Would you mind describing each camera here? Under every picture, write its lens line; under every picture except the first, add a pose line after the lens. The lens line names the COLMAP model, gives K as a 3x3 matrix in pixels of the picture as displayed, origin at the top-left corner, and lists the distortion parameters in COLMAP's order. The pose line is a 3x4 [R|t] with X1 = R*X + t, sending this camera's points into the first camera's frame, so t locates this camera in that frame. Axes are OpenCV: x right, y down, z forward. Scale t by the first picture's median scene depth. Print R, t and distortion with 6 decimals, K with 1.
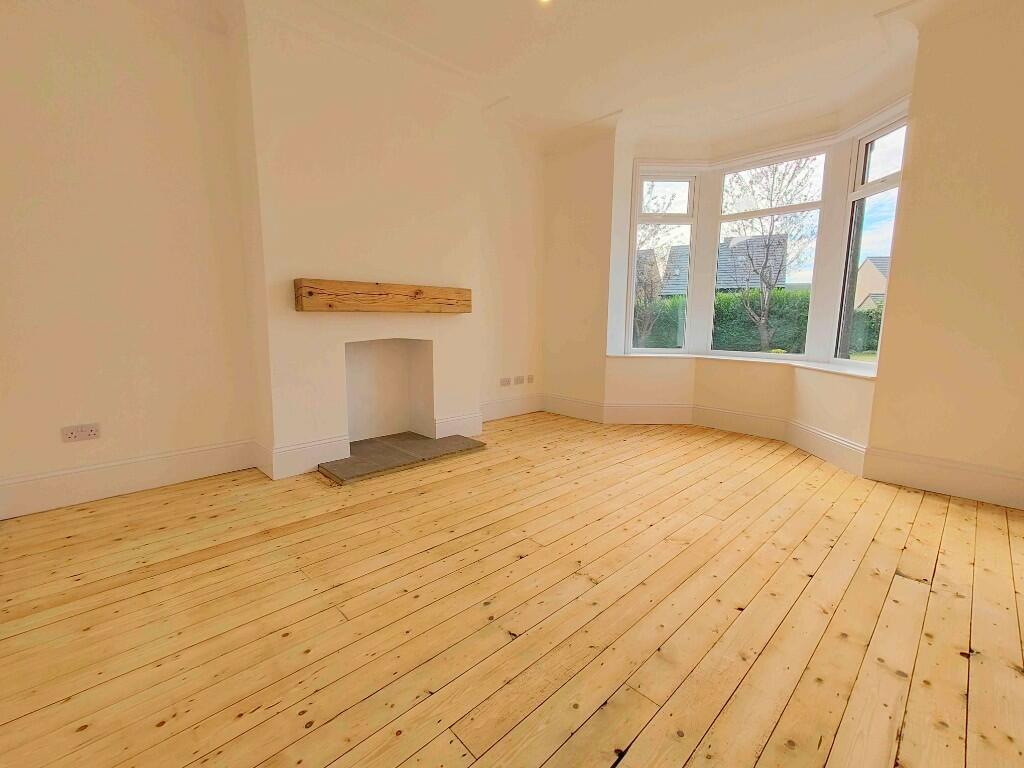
lens RADIAL K [[451.1, 0, 510.1], [0, 451.1, 382.5], [0, 0, 1]] dist [-0.001878, 0.000453]
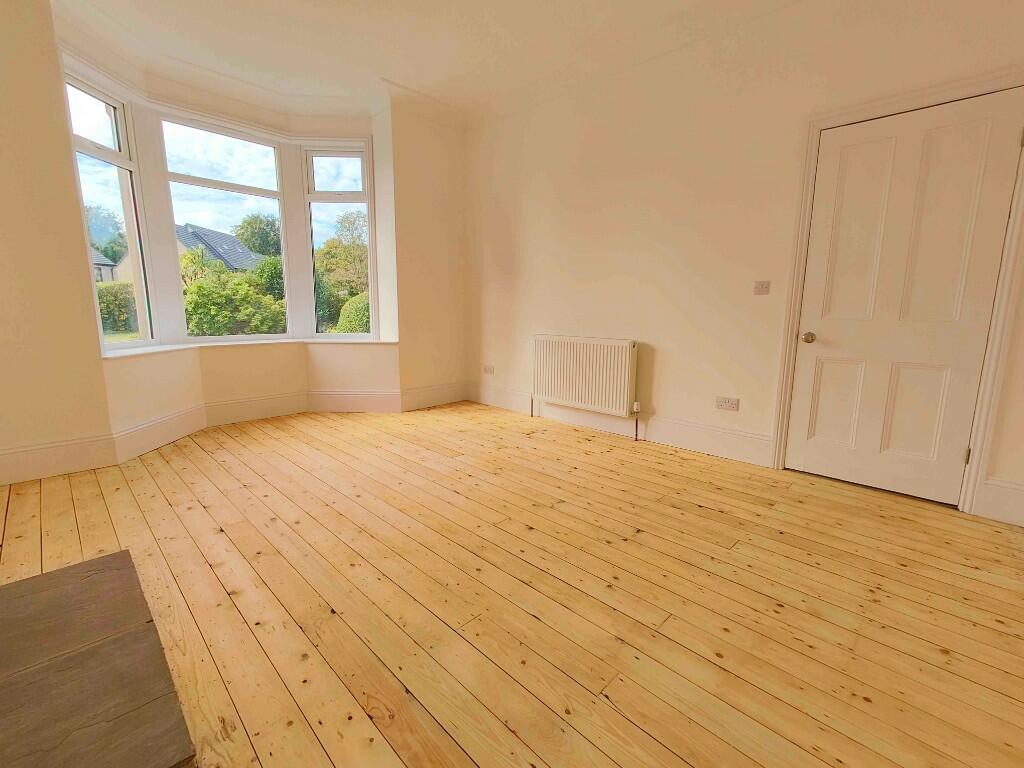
lens RADIAL K [[451.1, 0, 511.0], [0, 451.1, 383.9], [0, 0, 1]] dist [-0.001878, 0.000453]
pose [[-0.030009, -0.180454, 0.983126, -0.834300], [0.133594, 0.974020, 0.182861, -0.125636], [-0.990582, 0.136827, -0.005121, 0.877735]]
